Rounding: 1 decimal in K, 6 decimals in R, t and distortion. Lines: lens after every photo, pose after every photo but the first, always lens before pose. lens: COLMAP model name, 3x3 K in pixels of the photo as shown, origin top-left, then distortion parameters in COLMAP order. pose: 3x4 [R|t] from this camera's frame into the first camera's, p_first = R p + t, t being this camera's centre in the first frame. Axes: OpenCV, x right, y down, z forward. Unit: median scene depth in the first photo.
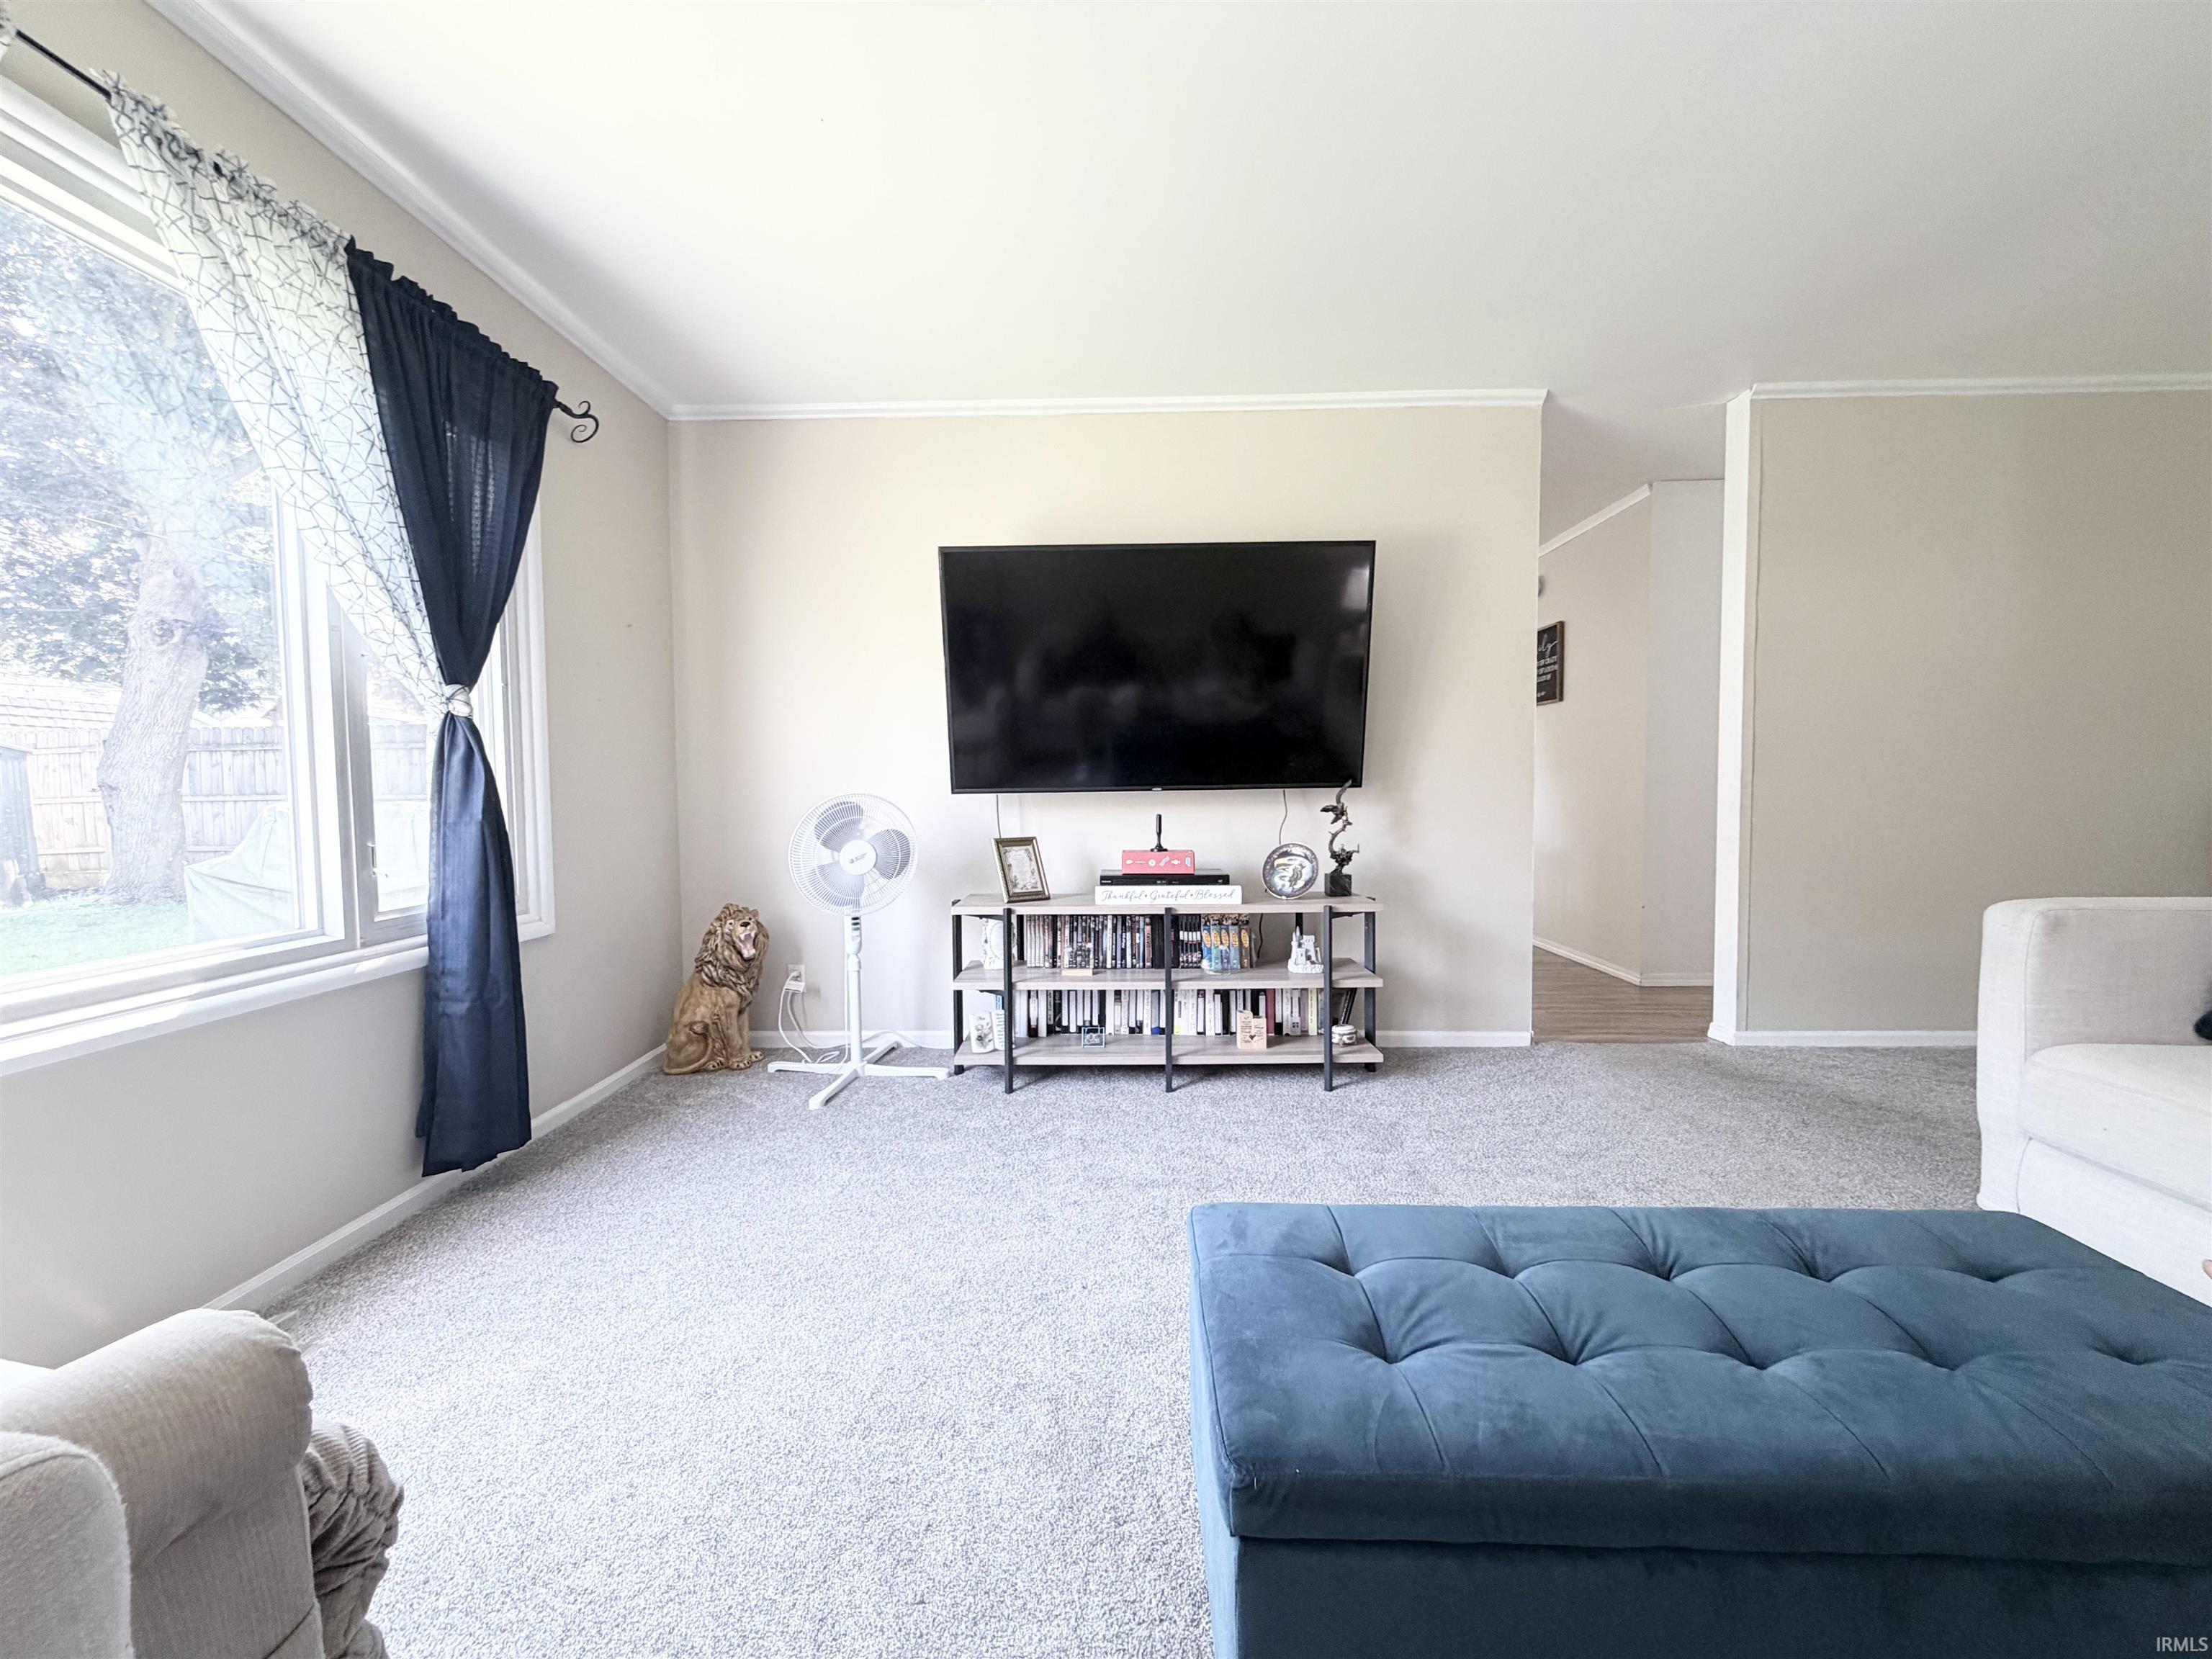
lens RADIAL K [[878.5, 0, 1096.2], [0, 878.5, 830.3], [0, 0, 1]] dist [-0.001613, -0.000159]
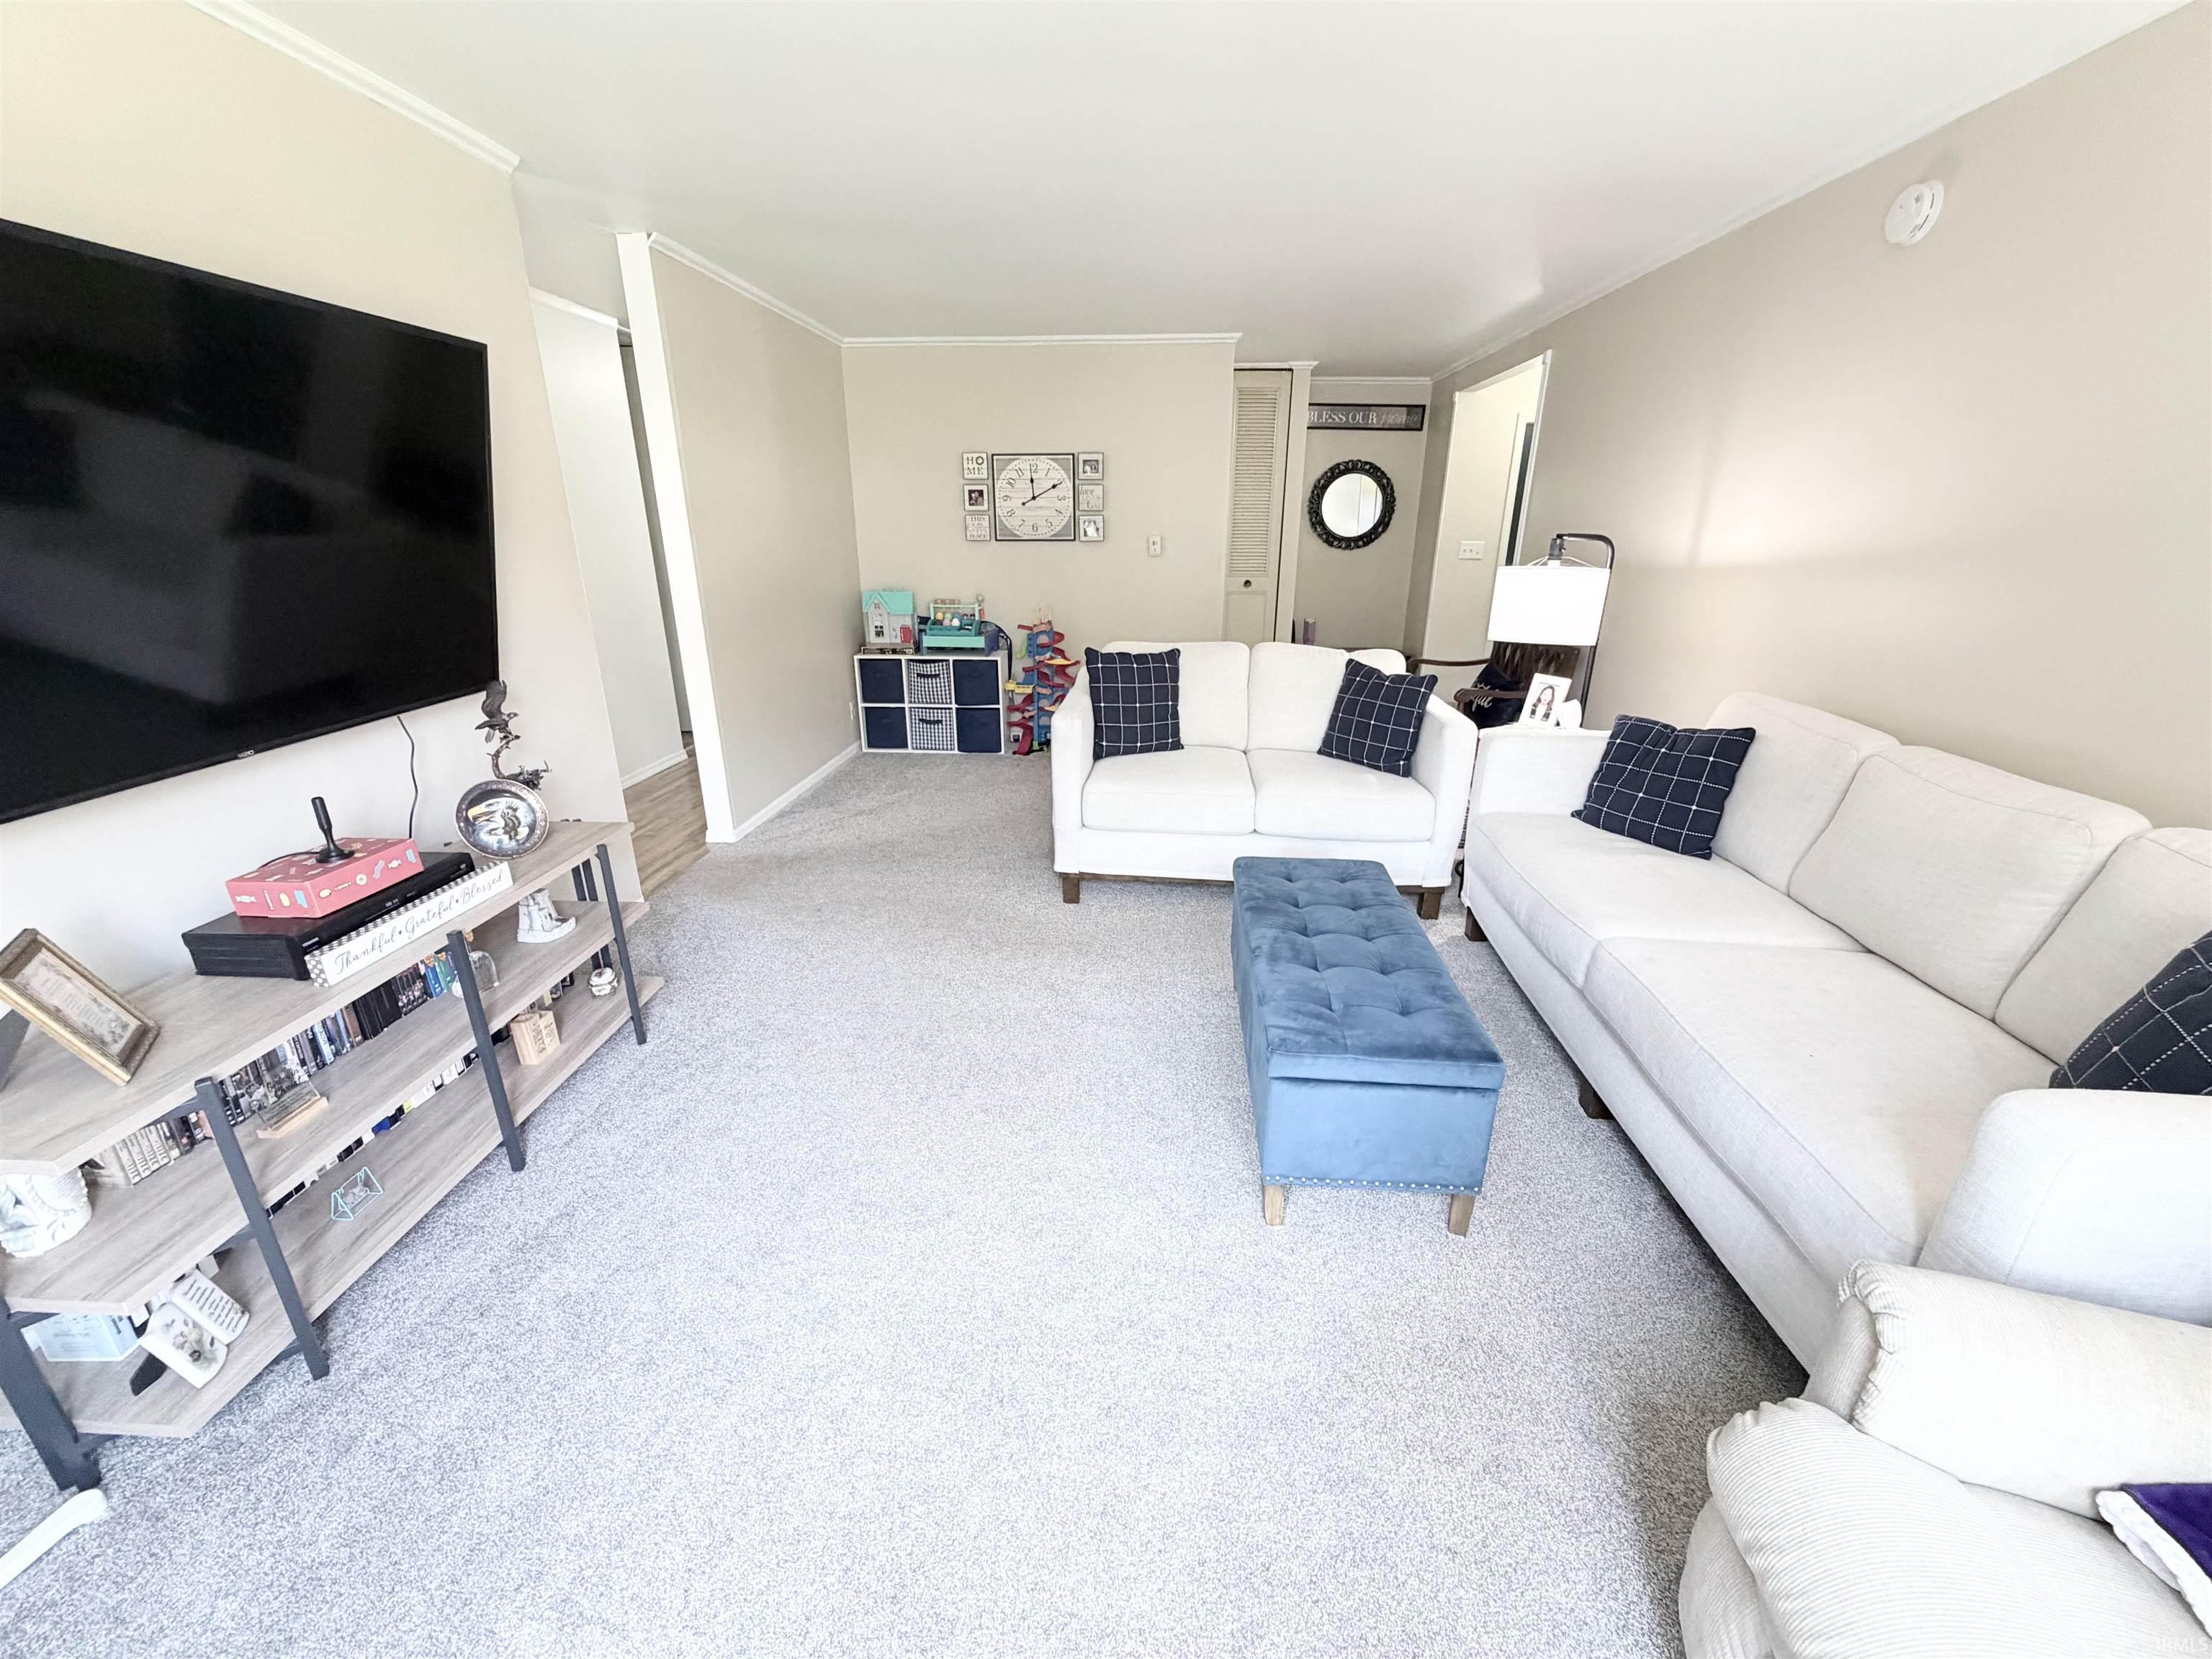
lens RADIAL K [[878.5, 0, 1102.6], [0, 878.5, 833.6], [0, 0, 1]] dist [-0.001613, -0.000159]
pose [[0.048281, -0.329276, 0.942998, -0.441491], [0.054684, 0.943555, 0.326671, -0.151537], [-0.997336, 0.035795, 0.063562, 0.443394]]
